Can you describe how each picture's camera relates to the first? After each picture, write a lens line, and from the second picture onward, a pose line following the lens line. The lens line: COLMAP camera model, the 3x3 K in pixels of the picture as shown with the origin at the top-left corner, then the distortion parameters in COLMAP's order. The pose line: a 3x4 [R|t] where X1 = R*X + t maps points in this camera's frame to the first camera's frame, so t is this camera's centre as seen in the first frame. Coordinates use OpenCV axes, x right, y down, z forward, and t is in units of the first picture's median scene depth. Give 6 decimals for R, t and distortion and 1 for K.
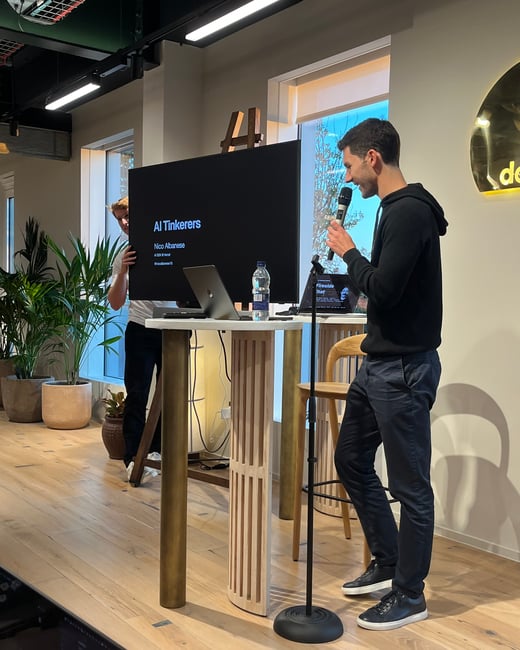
lens RADIAL K [[764.3, 0, 246.8], [0, 764.3, 362.8], [0, 0, 1]] dist [0.034413, 0.000000]
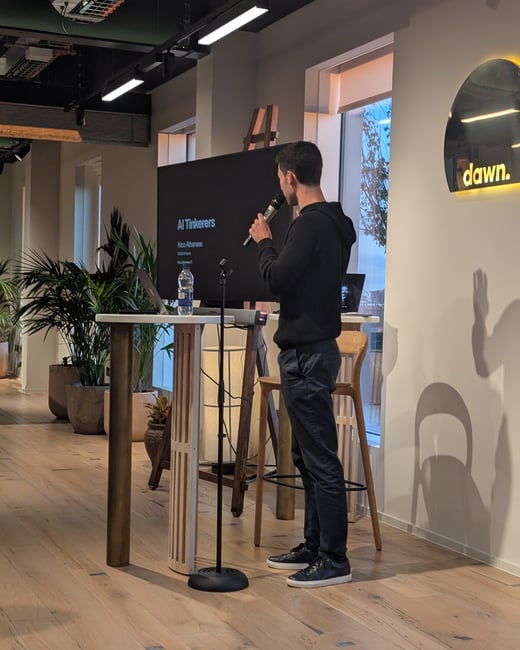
lens RADIAL K [[1077.1, 0, 265.3], [0, 1077.1, 354.2], [0, 0, 1]] dist [0.052212, 0.000000]
pose [[0.978094, 0.012488, -0.207787, 0.364453], [-0.019815, 0.999252, -0.033217, 0.042587], [0.207217, 0.036607, 0.977610, -0.433462]]
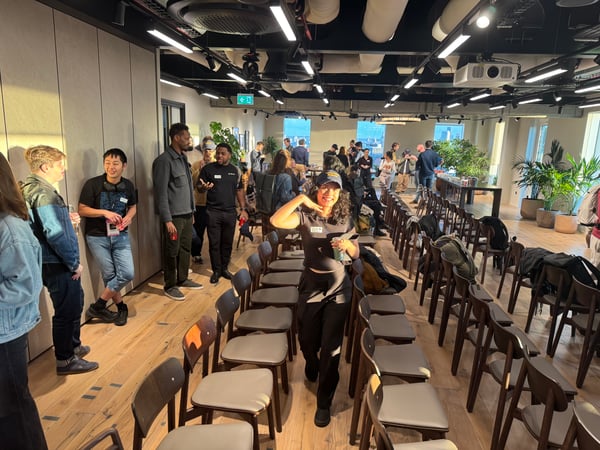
lens RADIAL K [[410.1, 0, 298.0], [0, 410.1, 229.8], [0, 0, 1]] dist [0.009648, -0.029379]
pose [[0.741809, 0.147606, -0.654165, -0.013127], [-0.068426, 0.987044, 0.145124, -0.106871], [0.667111, -0.062893, 0.742299, -1.049387]]
